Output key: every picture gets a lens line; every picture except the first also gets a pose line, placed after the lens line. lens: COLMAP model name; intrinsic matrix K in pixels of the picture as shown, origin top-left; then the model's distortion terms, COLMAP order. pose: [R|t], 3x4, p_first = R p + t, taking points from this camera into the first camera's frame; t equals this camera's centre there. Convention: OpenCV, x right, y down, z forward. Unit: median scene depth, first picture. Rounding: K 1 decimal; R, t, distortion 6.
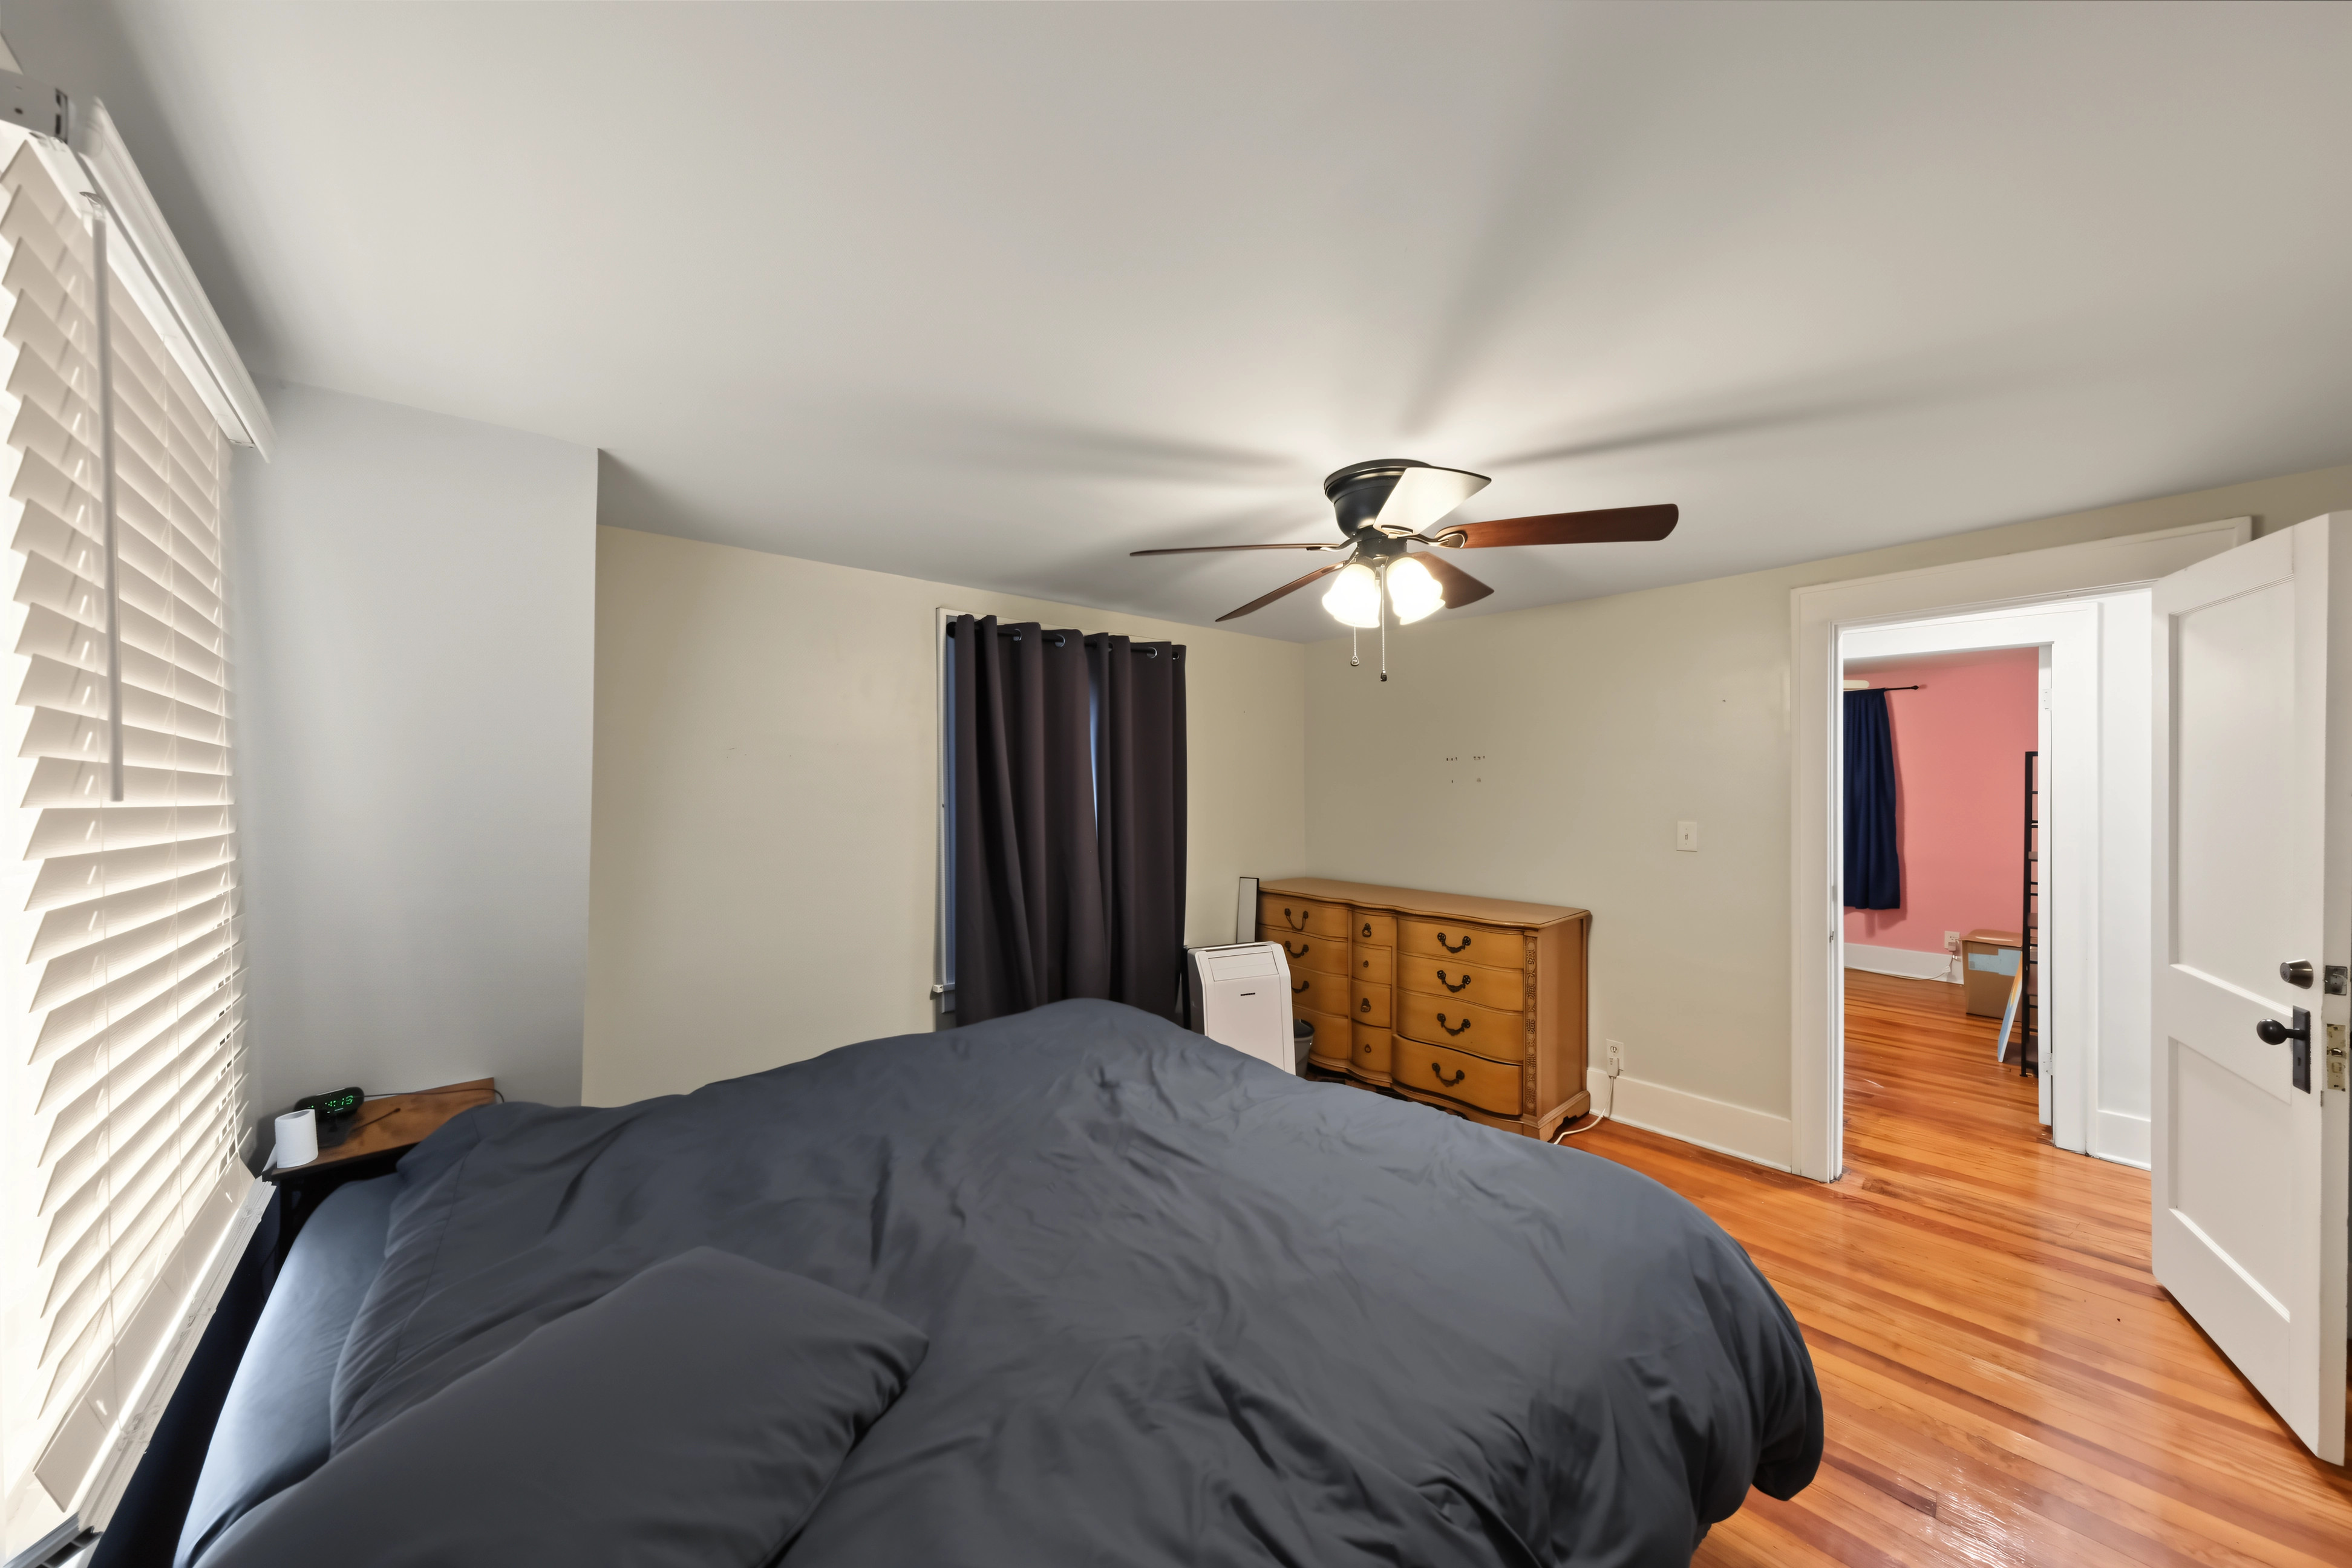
lens RADIAL K [[814.9, 0, 1169.1], [0, 814.9, 795.2], [0, 0, 1]] dist [-0.012222, 0.004440]
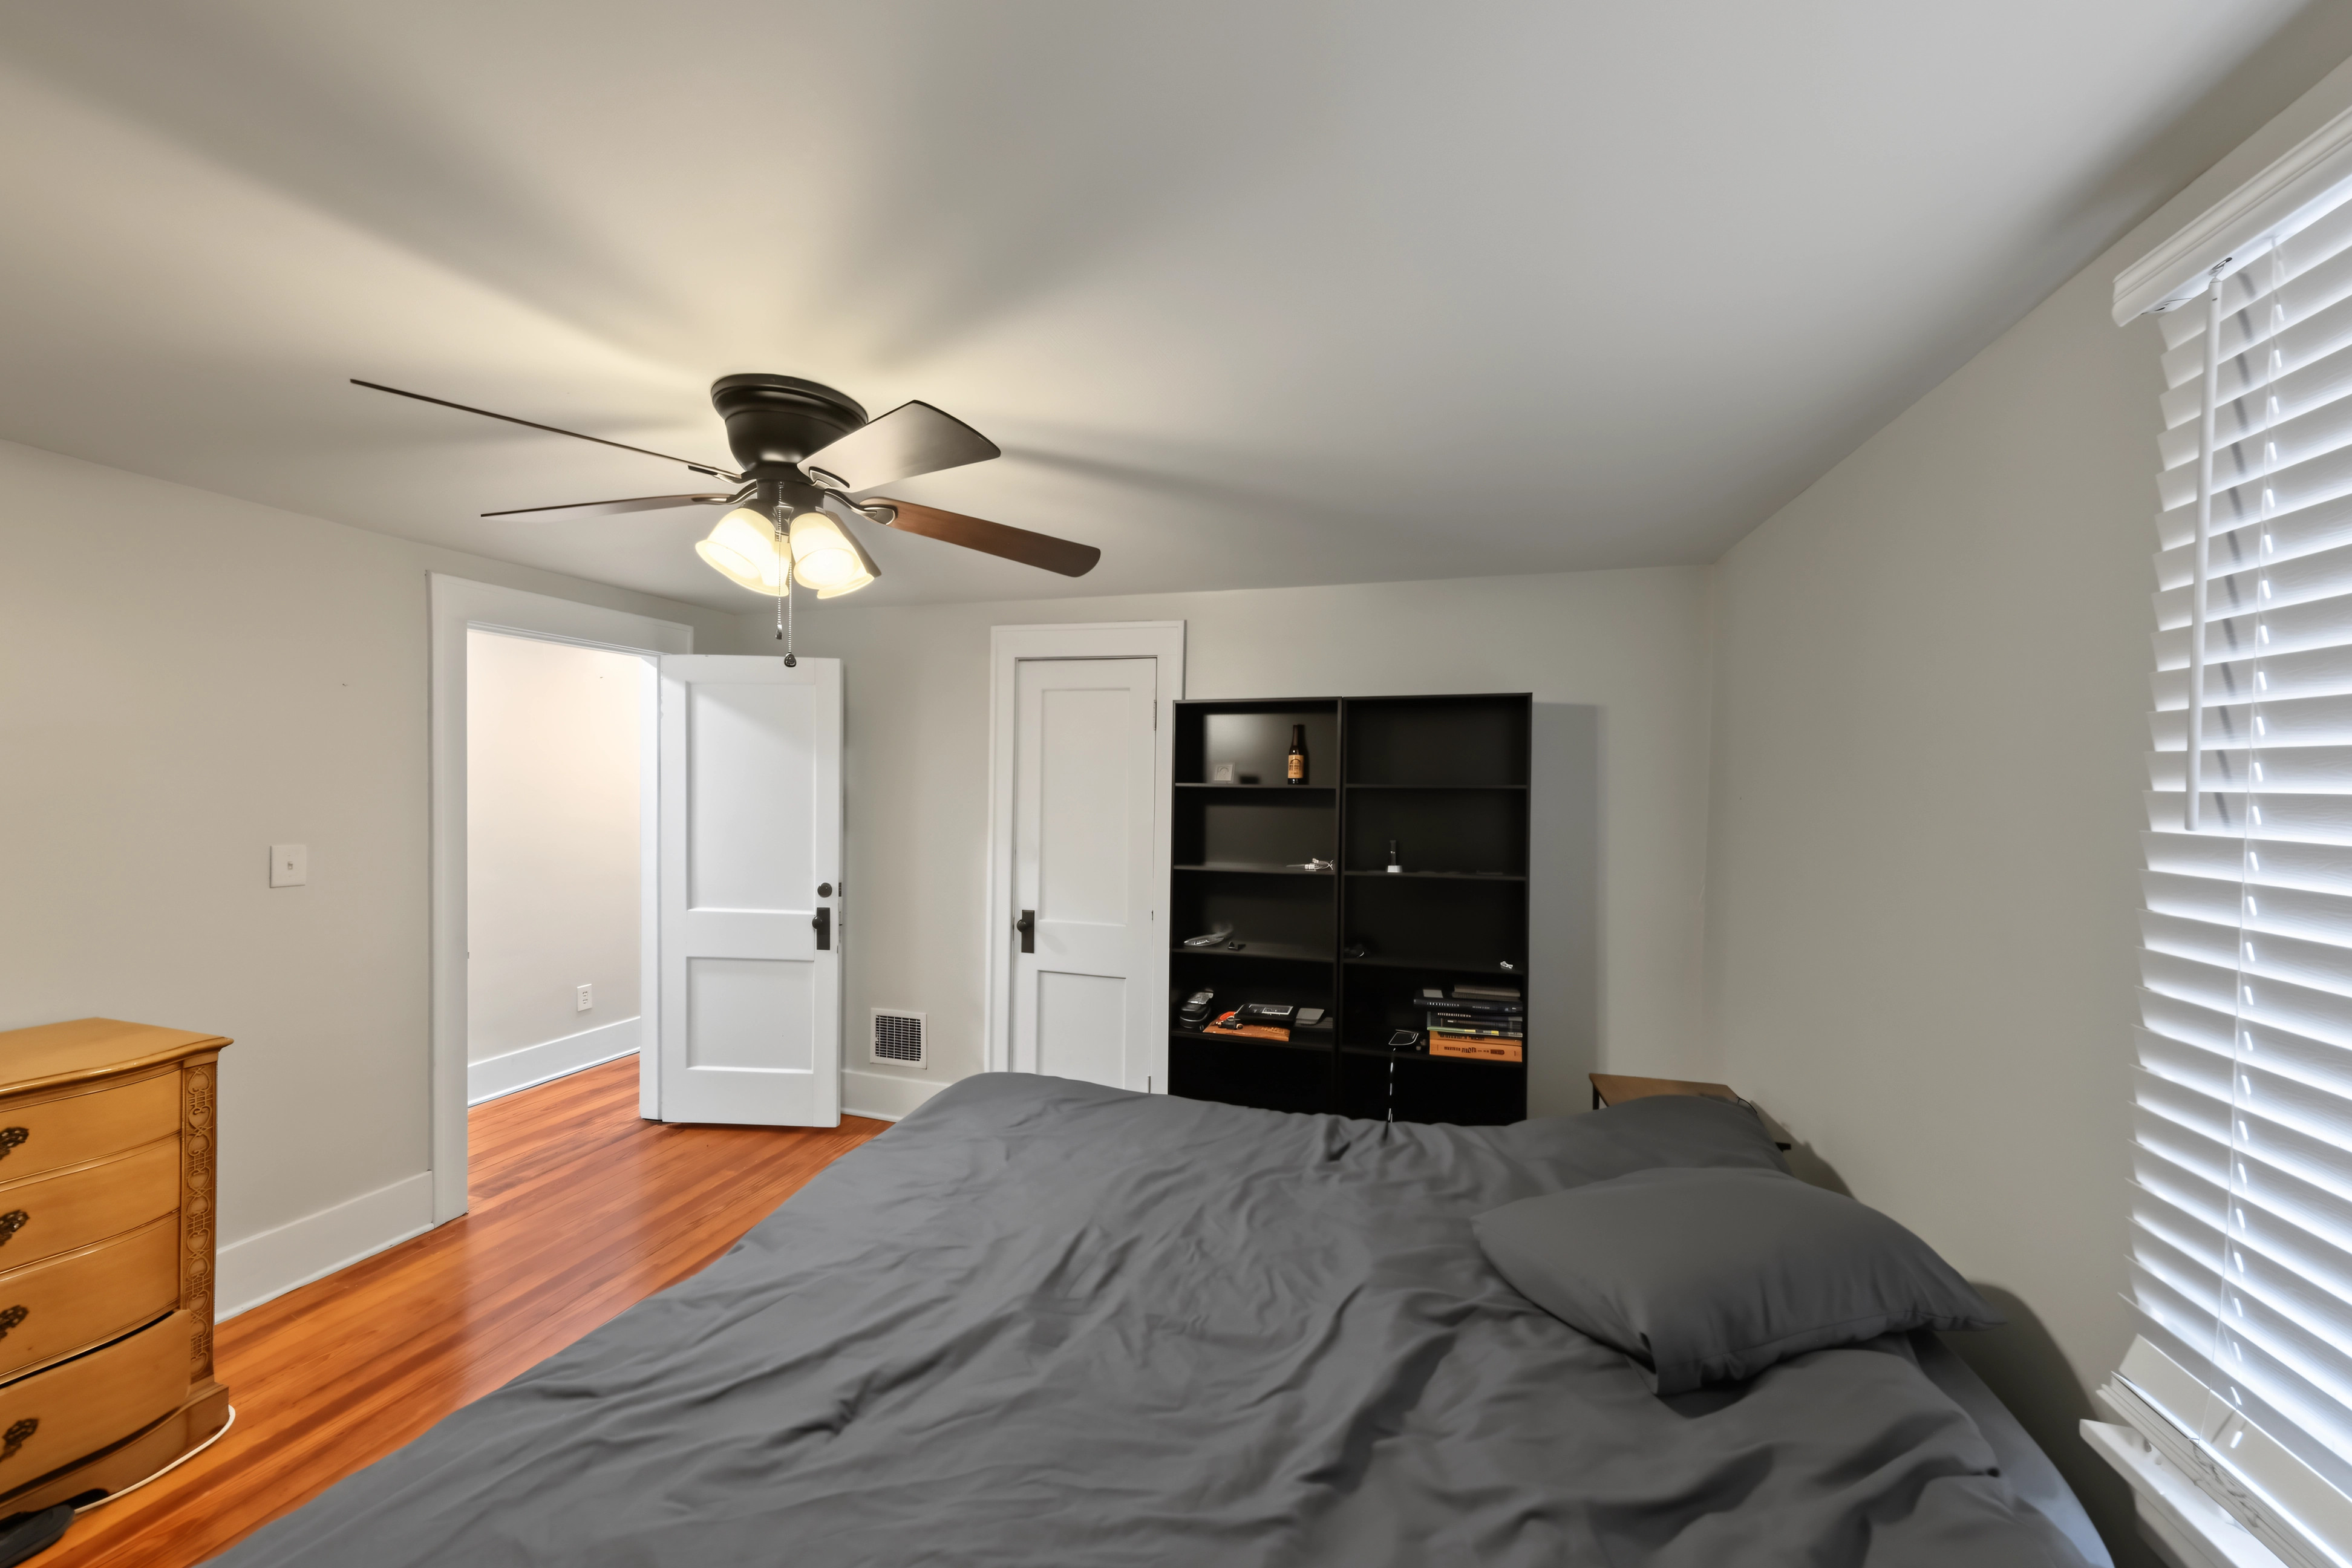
lens RADIAL K [[837.2, 0, 1172.5], [0, 837.2, 788.8], [0, 0, 1]] dist [0.000214, 0.004926]
pose [[-0.534811, -0.004523, 0.844959, -0.623499], [0.005246, 0.999949, 0.008673, -0.030356], [-0.844955, 0.009071, -0.534760, 1.114193]]
